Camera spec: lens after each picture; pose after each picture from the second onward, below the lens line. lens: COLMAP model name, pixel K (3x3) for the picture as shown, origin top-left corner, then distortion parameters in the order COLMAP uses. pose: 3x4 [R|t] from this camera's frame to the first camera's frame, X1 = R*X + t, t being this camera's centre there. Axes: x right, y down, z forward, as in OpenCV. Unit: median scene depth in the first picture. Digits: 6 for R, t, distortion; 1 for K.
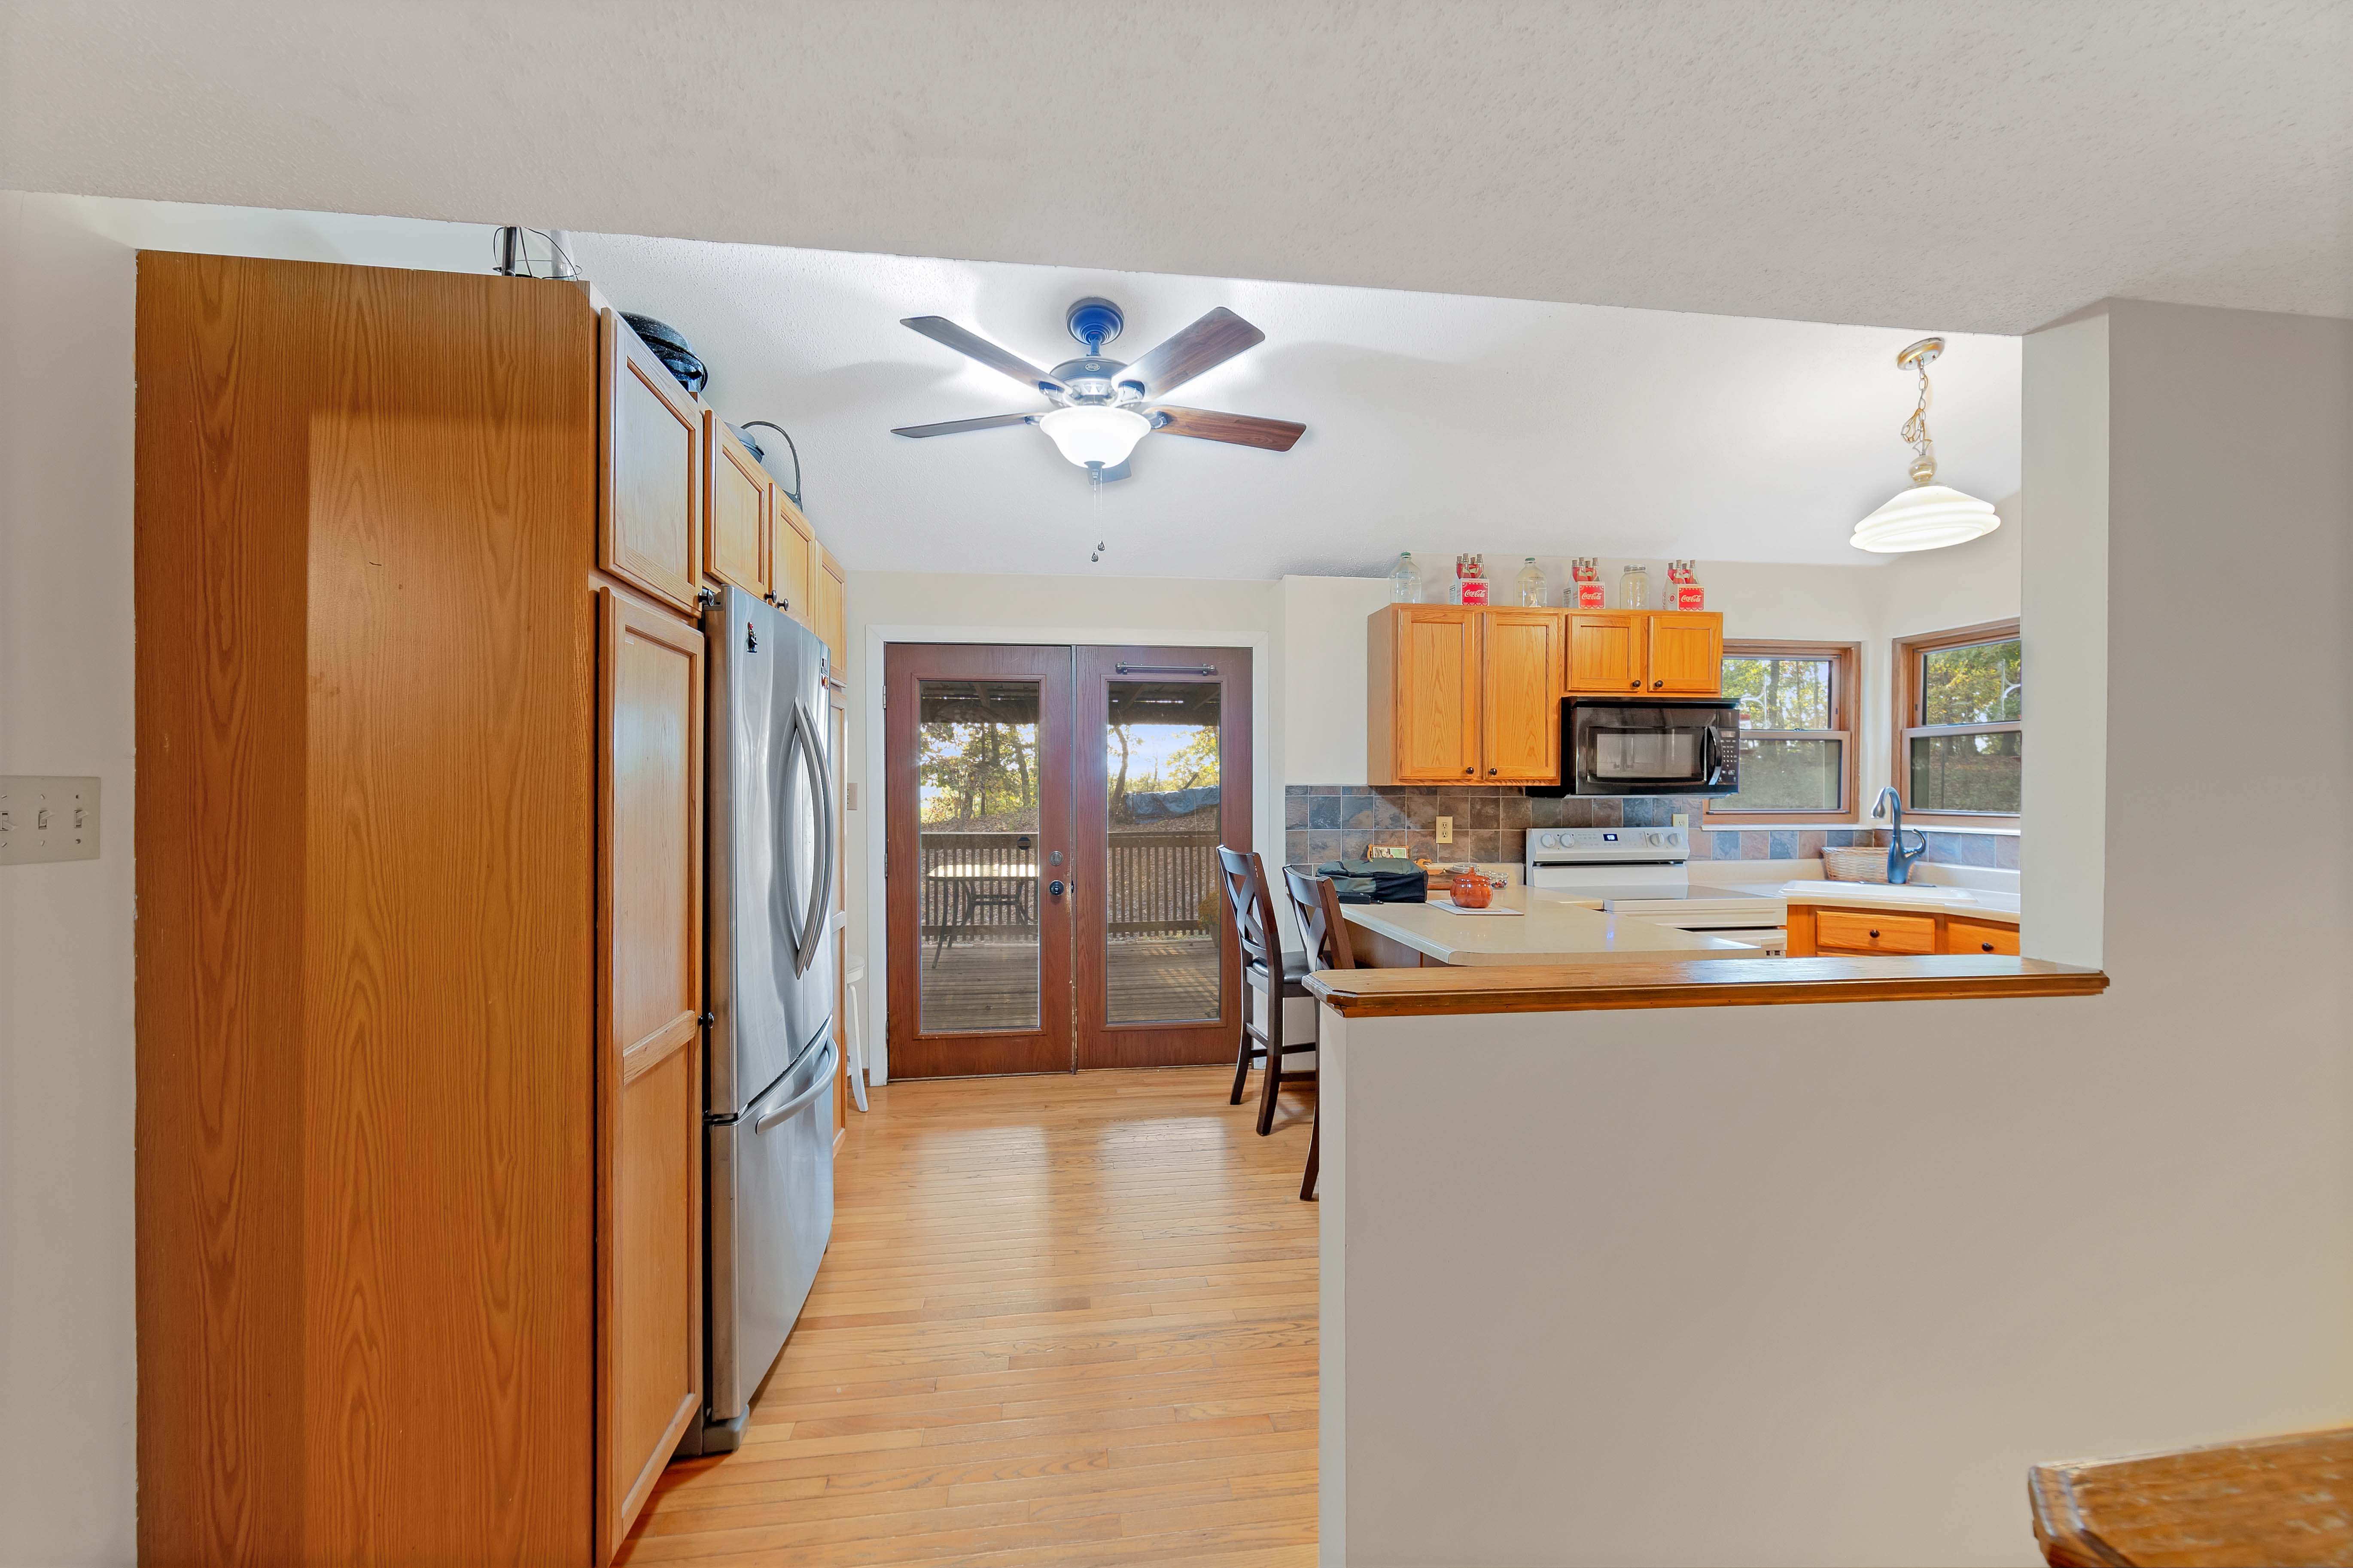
lens RADIAL K [[937.2, 0, 1160.2], [0, 937.2, 791.4], [0, 0, 1]] dist [0.001972, 0.000092]
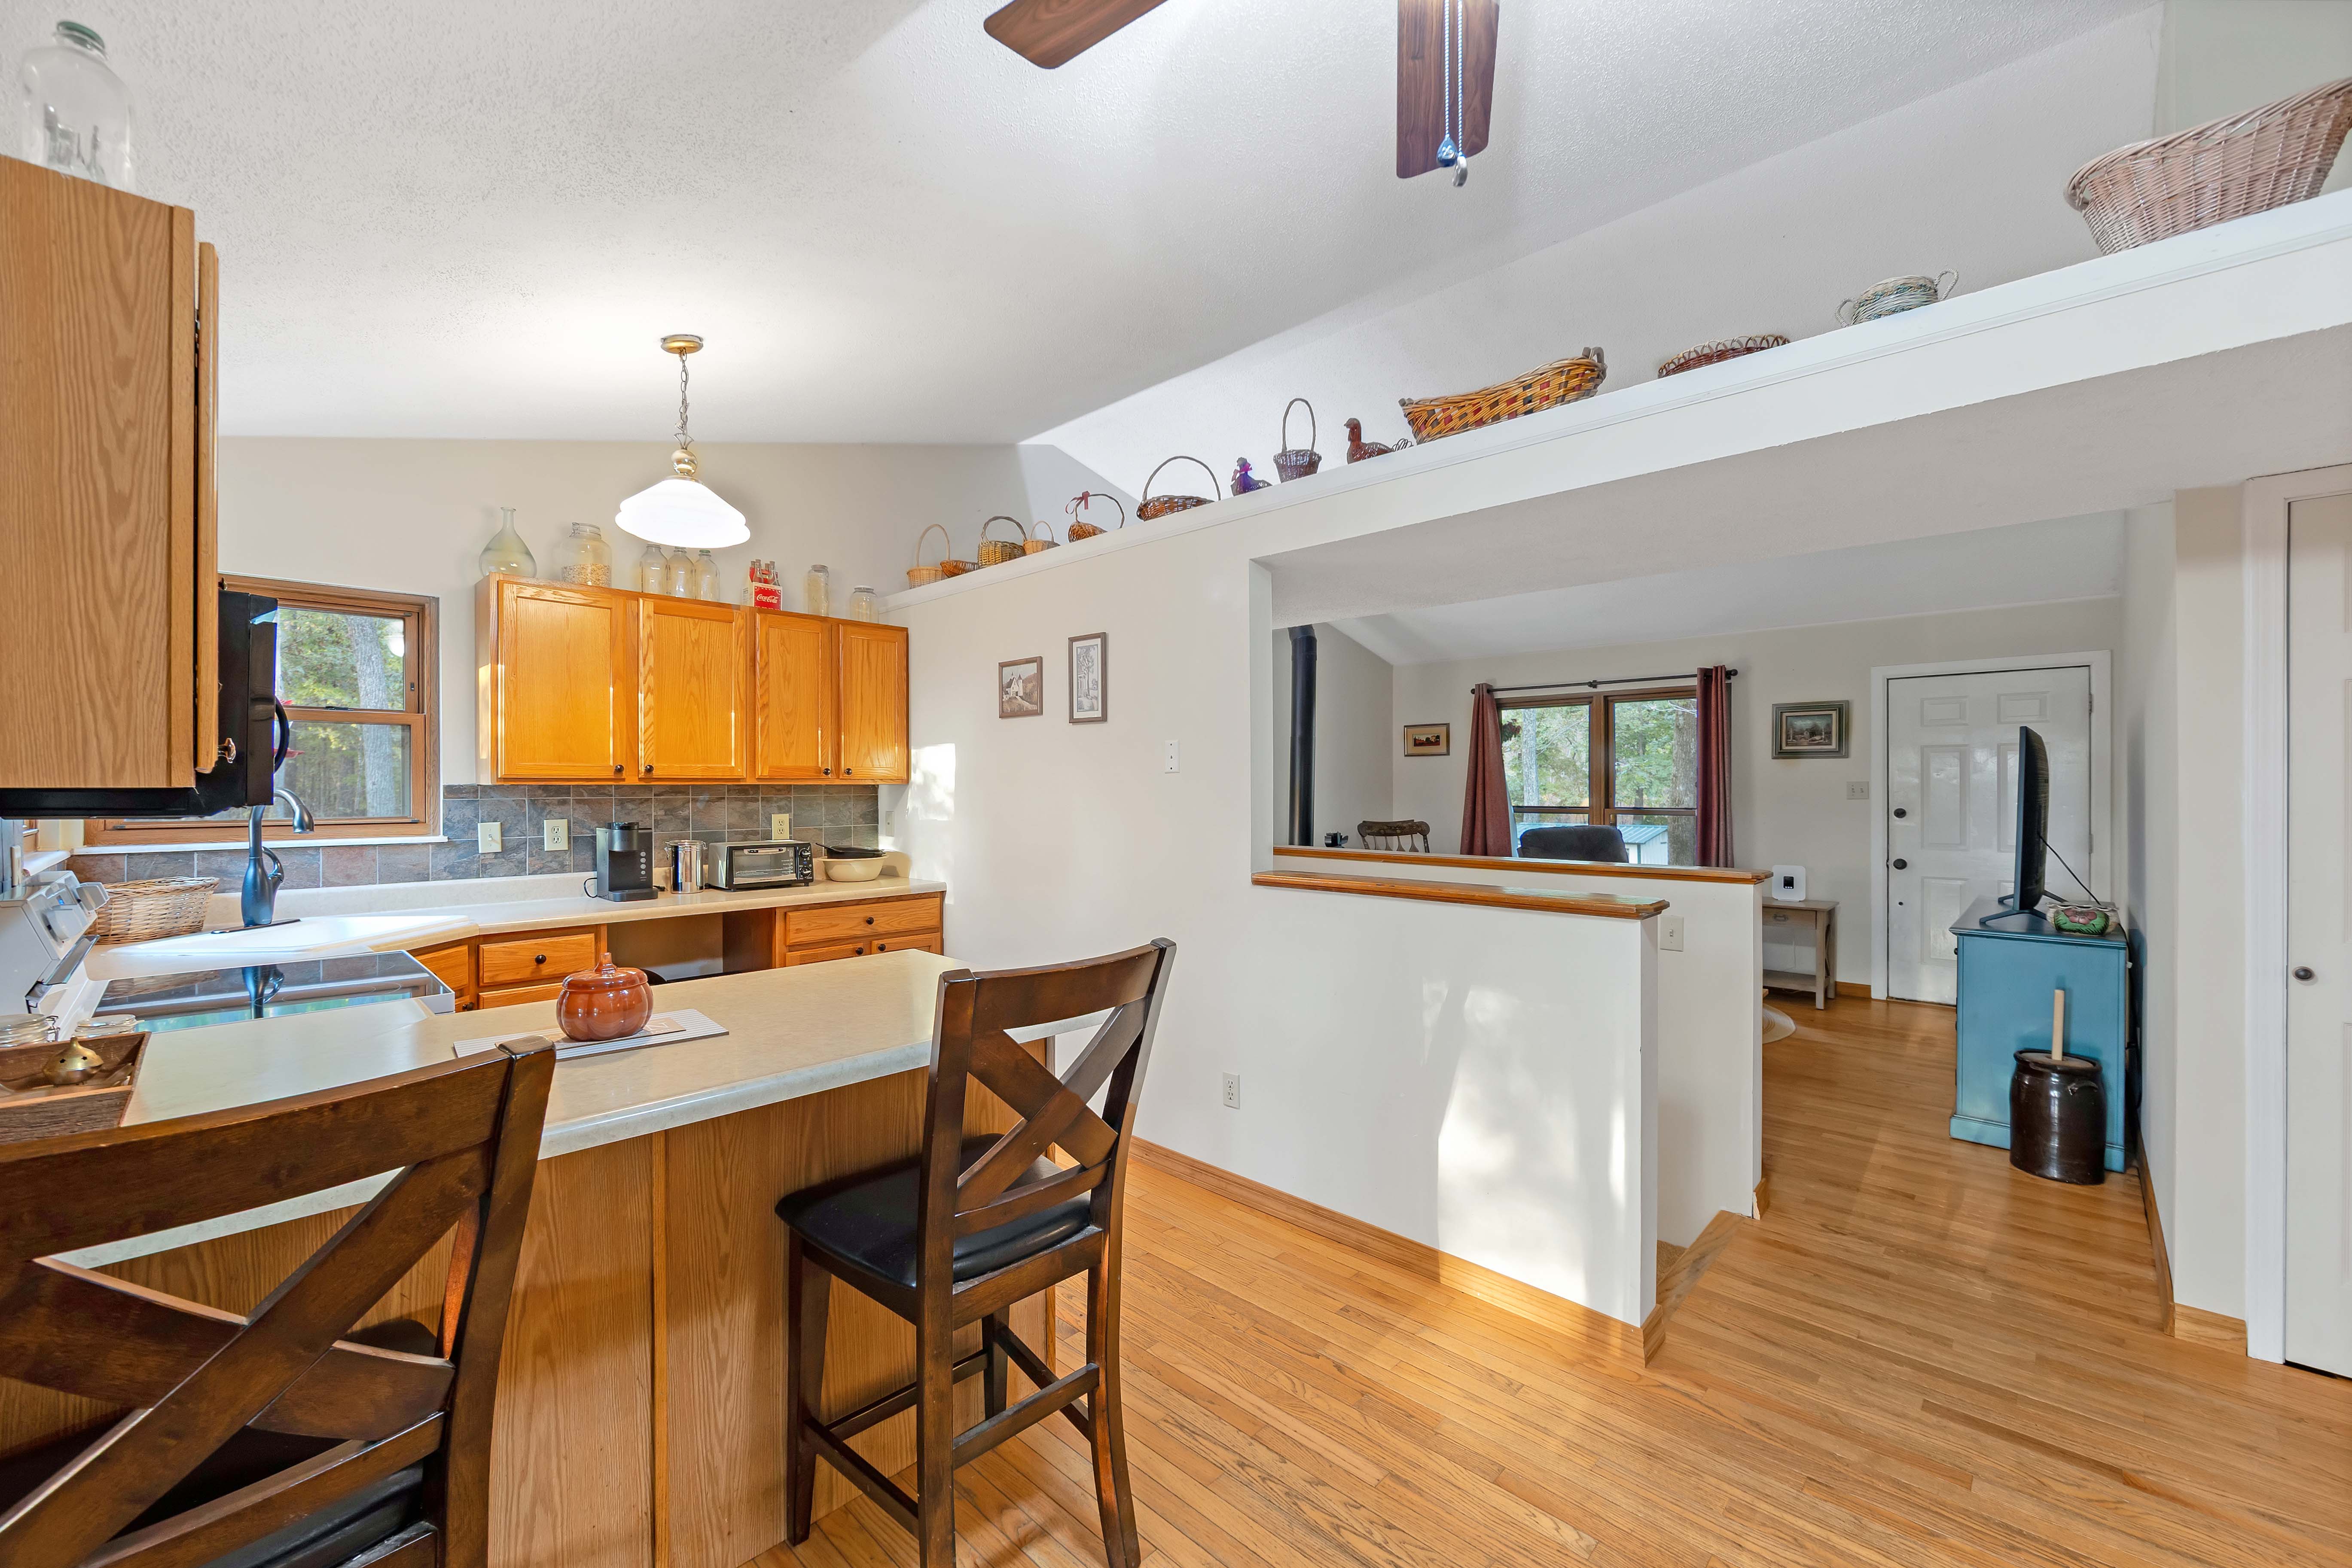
lens RADIAL K [[944.6, 0, 1165.1], [0, 944.6, 782.1], [0, 0, 1]] dist [-0.000959, -0.000156]
pose [[-0.620512, 0.002384, 0.784193, -0.196539], [0.004911, 0.999988, 0.000846, -0.006132], [-0.784181, 0.004376, -0.620516, 0.880175]]
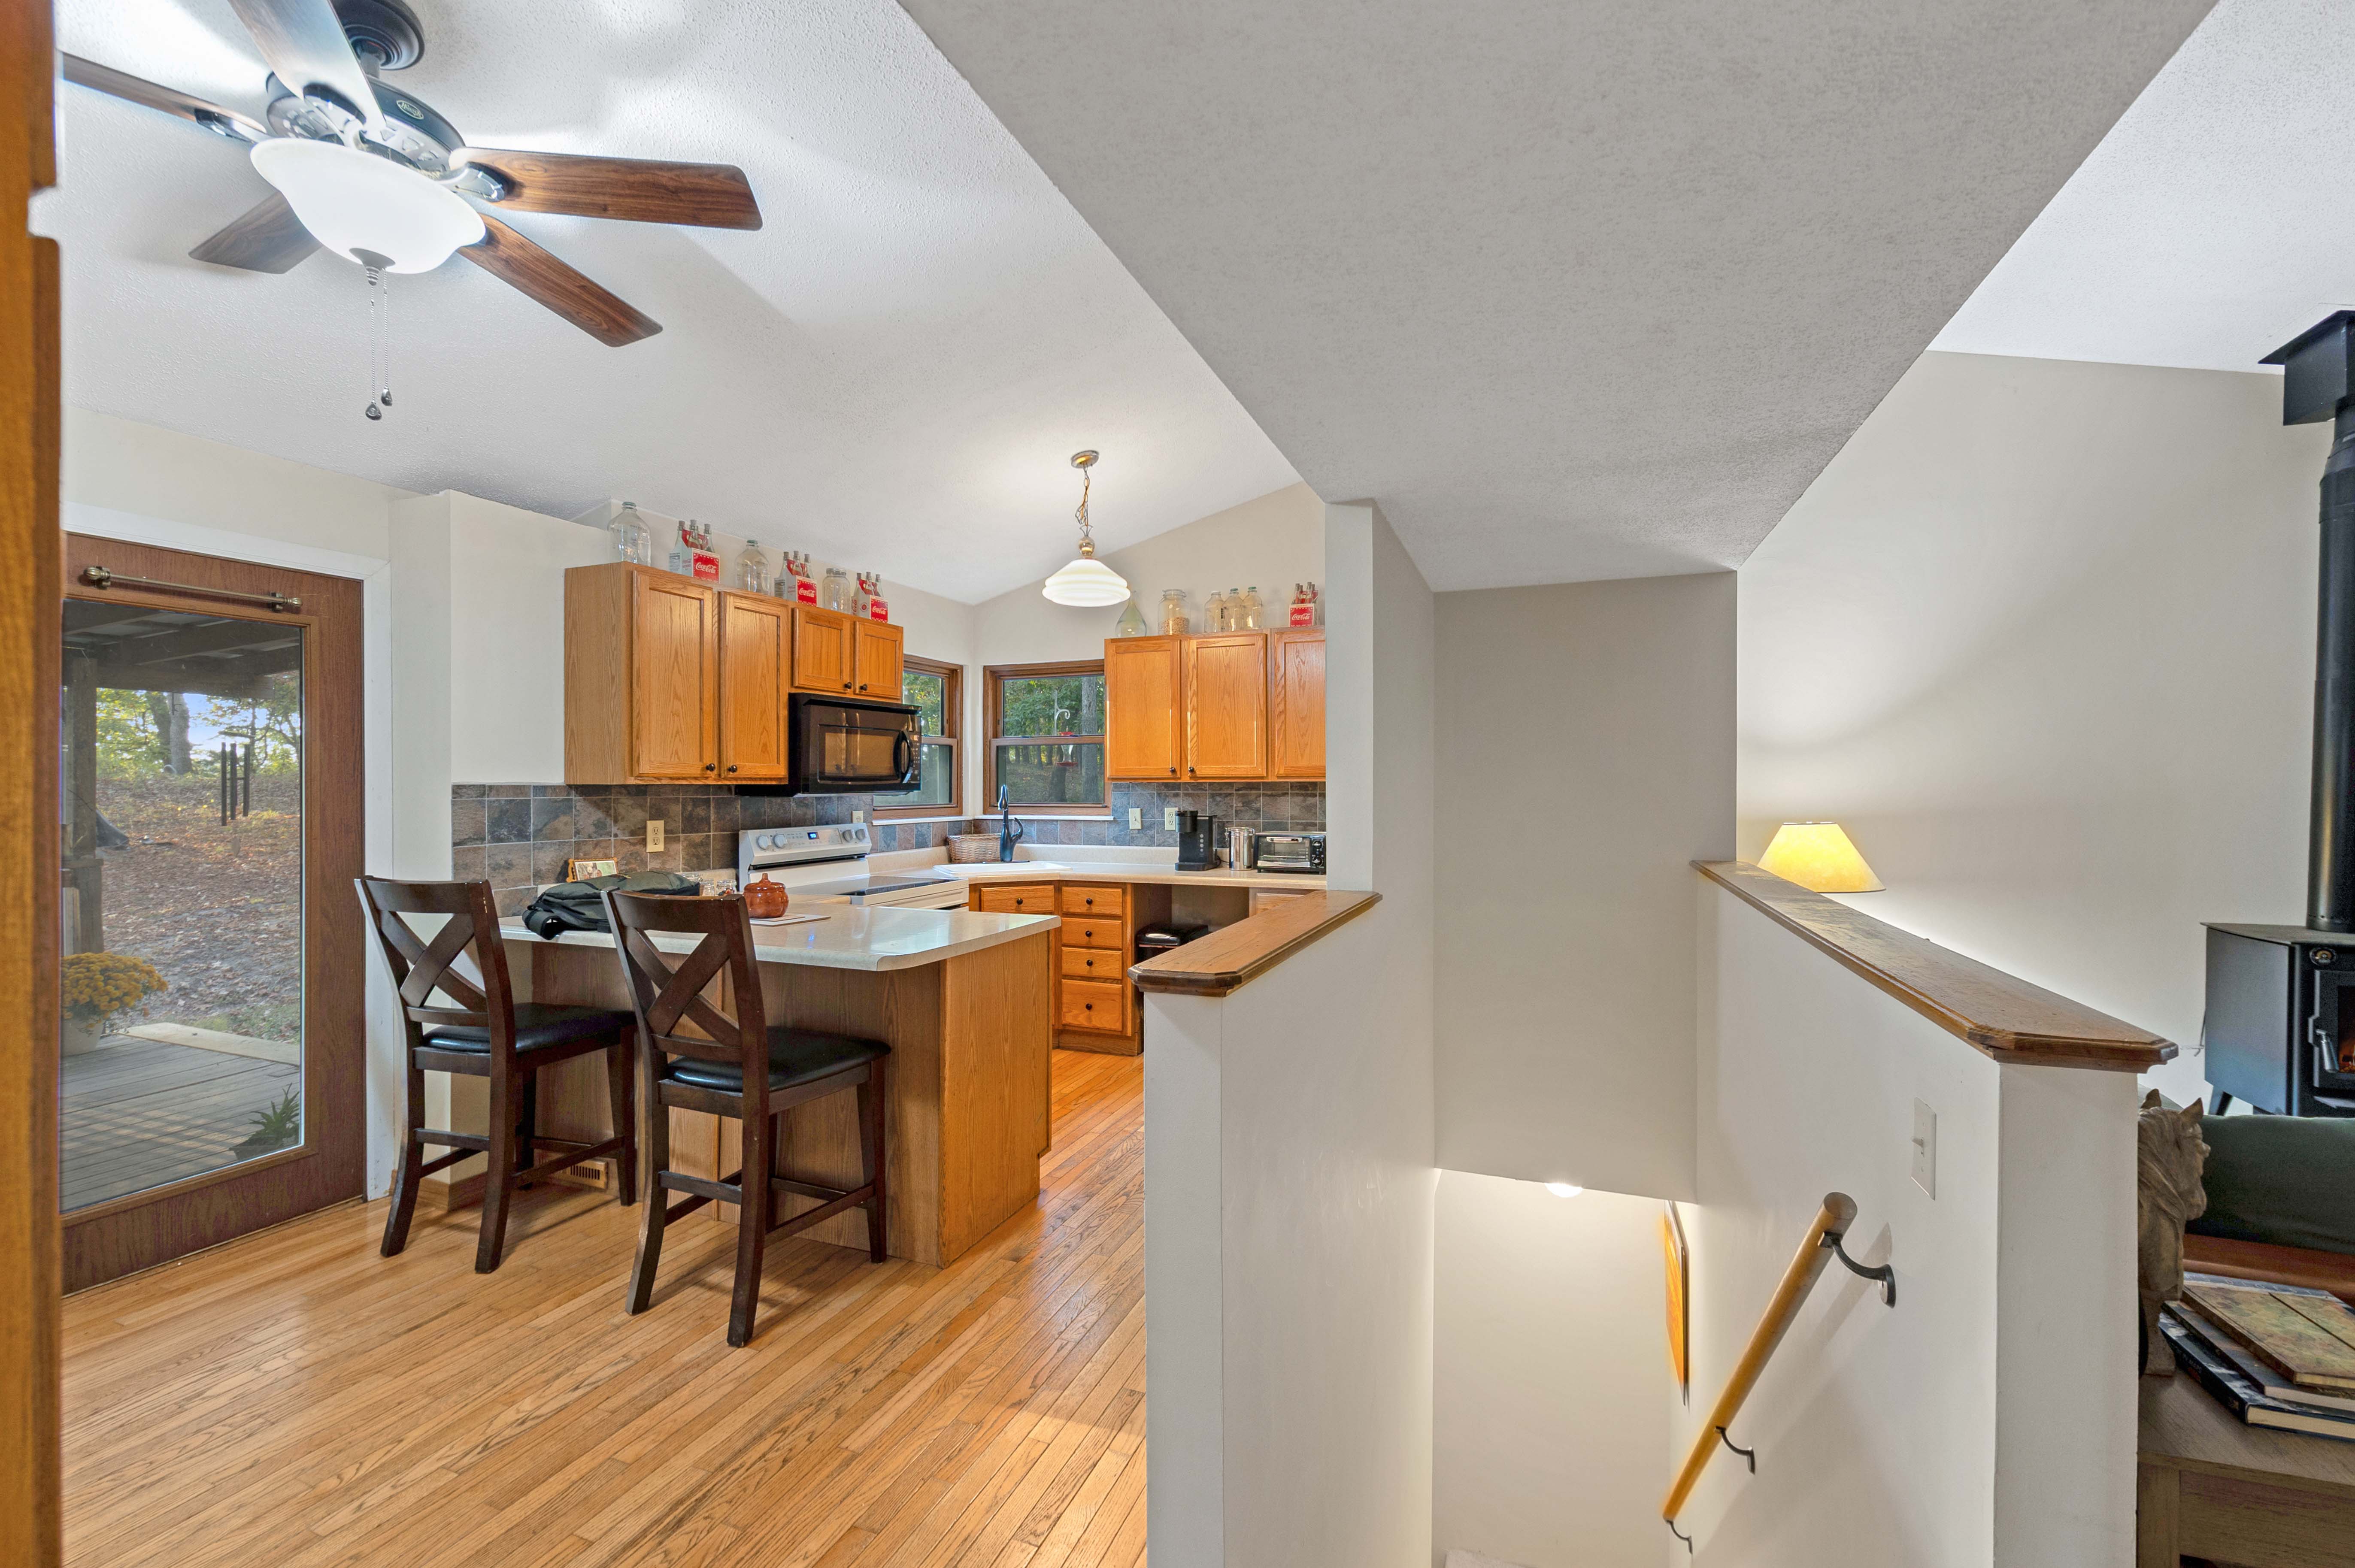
lens RADIAL K [[981.5, 0, 1172.2], [0, 981.5, 790.6], [0, 0, 1]] dist [-0.000343, -0.000147]
pose [[0.490701, -0.007101, 0.871299, -0.248652], [0.007935, 0.999962, 0.003680, 0.000056], [-0.871292, 0.005108, 0.490738, 0.152000]]
